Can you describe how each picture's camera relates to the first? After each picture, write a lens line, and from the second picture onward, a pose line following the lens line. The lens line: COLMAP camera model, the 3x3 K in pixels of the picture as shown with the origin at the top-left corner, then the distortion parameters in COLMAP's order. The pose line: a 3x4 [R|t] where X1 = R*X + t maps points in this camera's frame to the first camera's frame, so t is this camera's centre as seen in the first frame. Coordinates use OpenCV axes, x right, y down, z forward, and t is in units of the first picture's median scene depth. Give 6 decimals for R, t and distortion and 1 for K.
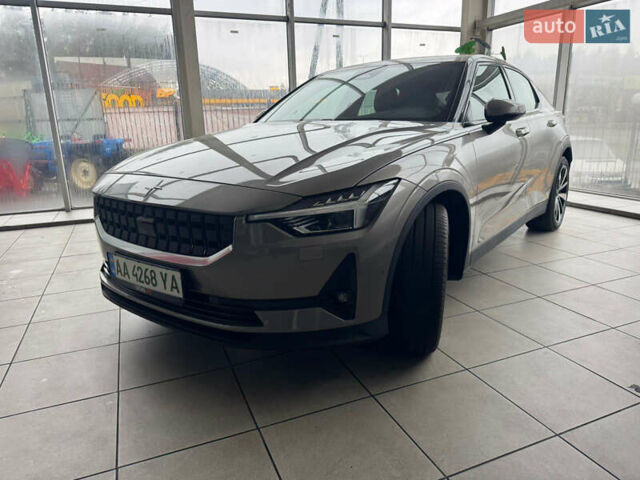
lens RADIAL K [[457.7, 0, 324.4], [0, 457.7, 239.1], [0, 0, 1]] dist [0.007545, 0.001695]
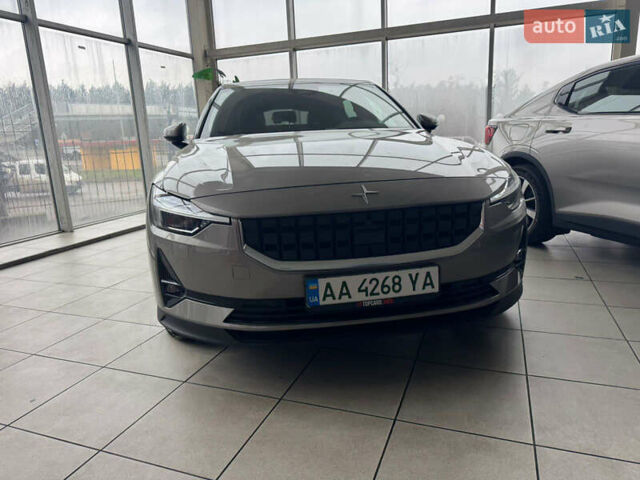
lens RADIAL K [[457.7, 0, 324.4], [0, 457.7, 239.1], [0, 0, 1]] dist [0.007545, 0.001695]
pose [[0.688248, -0.173433, 0.704440, -0.778117], [0.217054, 0.975753, 0.028165, -0.044873], [-0.692244, 0.133517, 0.709205, 0.290279]]
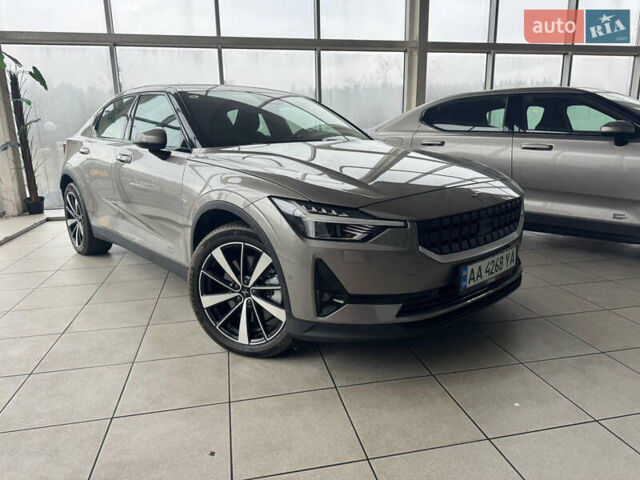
lens RADIAL K [[457.7, 0, 324.4], [0, 457.7, 239.1], [0, 0, 1]] dist [0.007545, 0.001695]
pose [[0.190109, -0.208439, 0.959381, -1.125862], [0.265094, 0.951803, 0.154262, -0.202083], [-0.945296, 0.224999, 0.236202, 0.789959]]
